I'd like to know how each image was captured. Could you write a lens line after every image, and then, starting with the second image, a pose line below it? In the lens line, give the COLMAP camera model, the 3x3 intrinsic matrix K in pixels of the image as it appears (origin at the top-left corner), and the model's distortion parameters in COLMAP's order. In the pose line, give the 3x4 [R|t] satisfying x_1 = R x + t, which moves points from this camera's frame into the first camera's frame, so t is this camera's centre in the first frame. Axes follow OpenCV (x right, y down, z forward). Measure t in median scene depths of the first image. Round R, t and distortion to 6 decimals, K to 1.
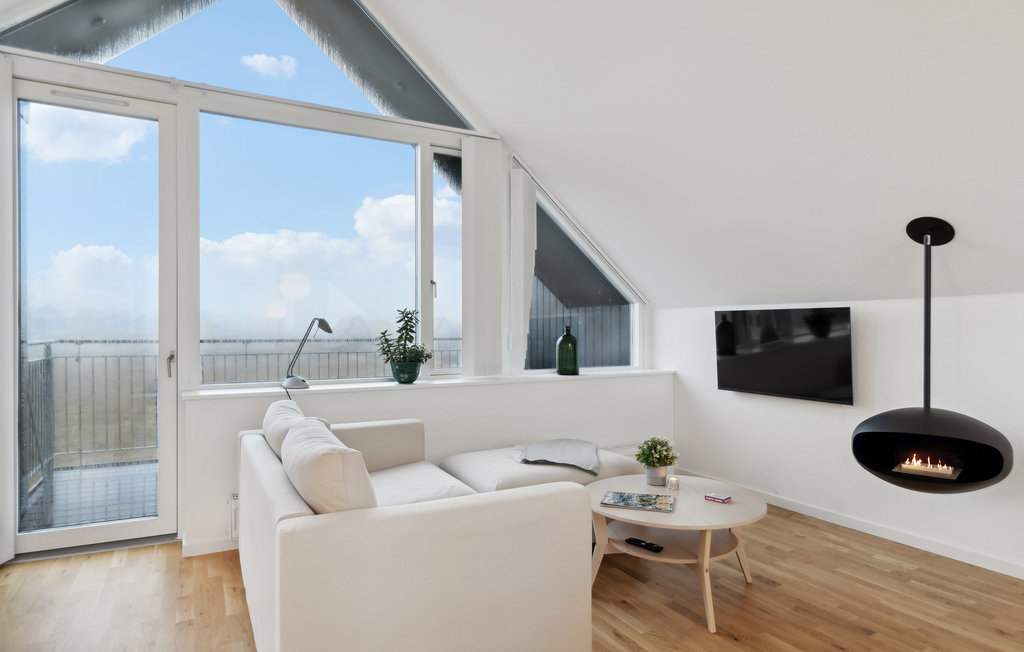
lens RADIAL K [[584.0, 0, 512.0], [0, 584.0, 326.0], [0, 0, 1]] dist [-0.002824, 0.000194]
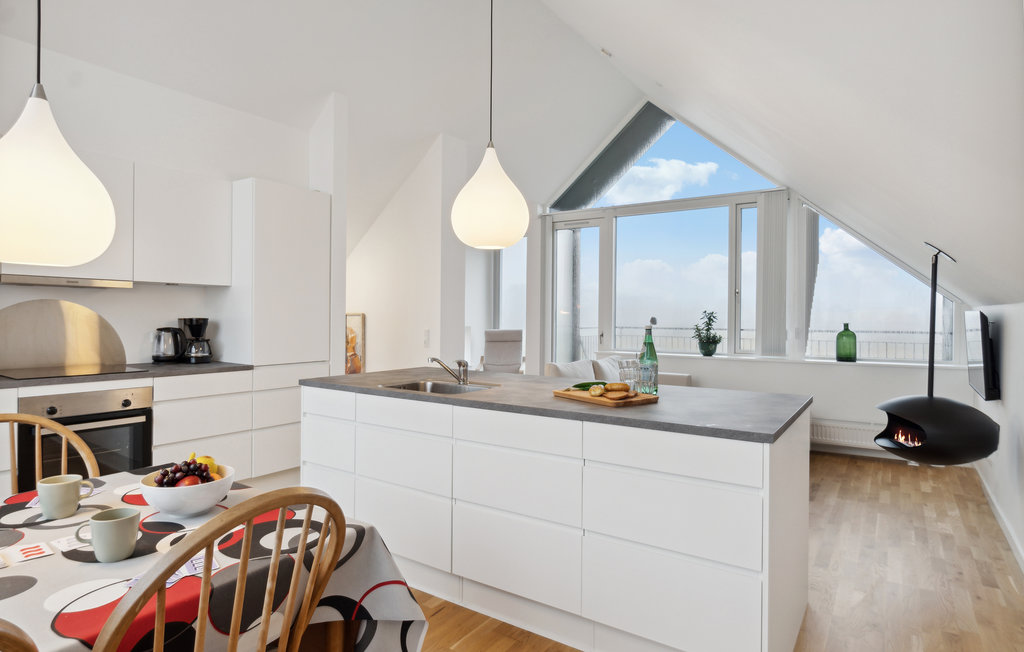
lens RADIAL K [[580.5, 0, 494.9], [0, 580.5, 320.0], [0, 0, 1]] dist [-0.029390, -0.000308]
pose [[0.430329, 0.011748, -0.902596, 0.984930], [0.000070, 0.999915, 0.013048, -0.024872], [0.902672, -0.005678, 0.430292, -0.241013]]
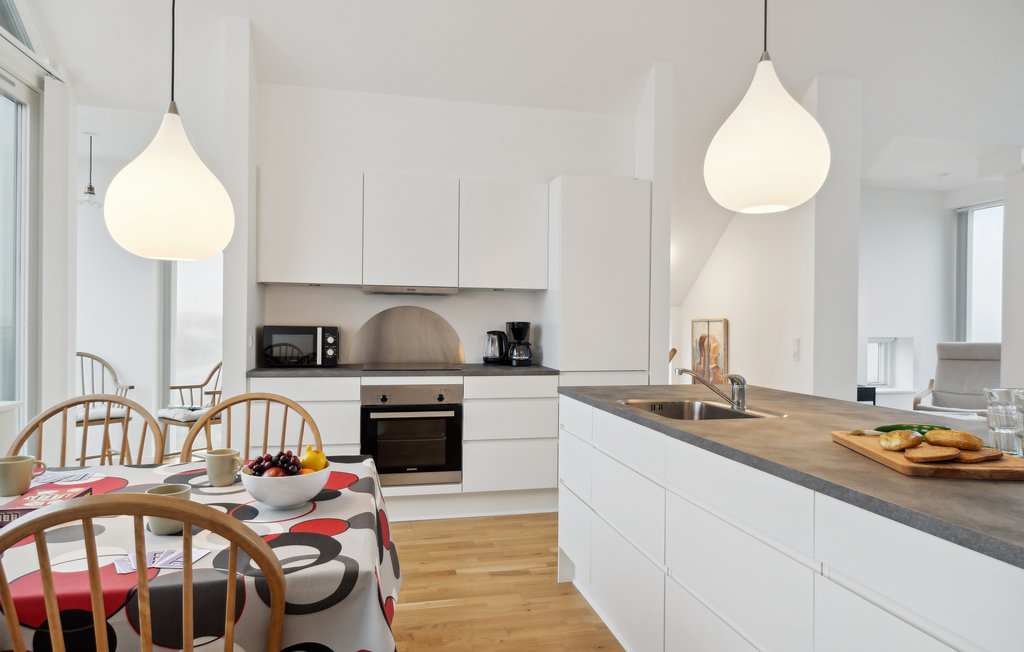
lens RADIAL K [[590.6, 0, 473.3], [0, 590.6, 328.3], [0, 0, 1]] dist [0.001986, 0.000782]
pose [[-0.317050, 0.005861, -0.948391, 0.877707], [0.001850, 0.999983, 0.005562, -0.008919], [0.948407, 0.000009, -0.317055, -0.007838]]
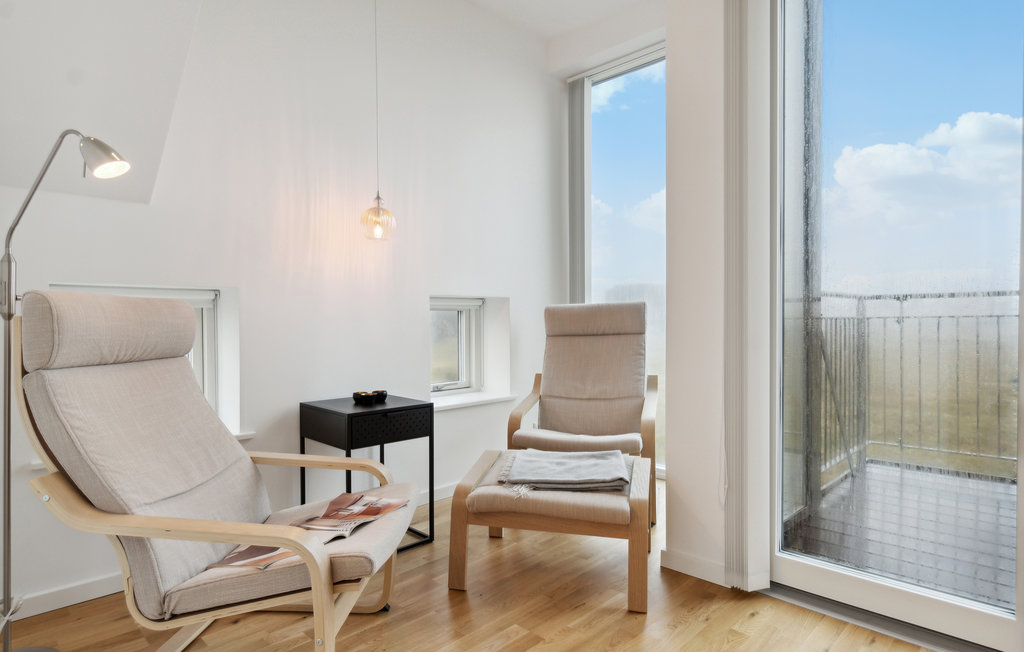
lens RADIAL K [[580.5, 0, 494.9], [0, 580.5, 320.0], [0, 0, 1]] dist [-0.029390, -0.000308]
pose [[0.262377, 0.007893, -0.964933, -0.211090], [0.010686, 0.999881, 0.011084, 0.051879], [0.964906, -0.013220, 0.262262, 0.372373]]
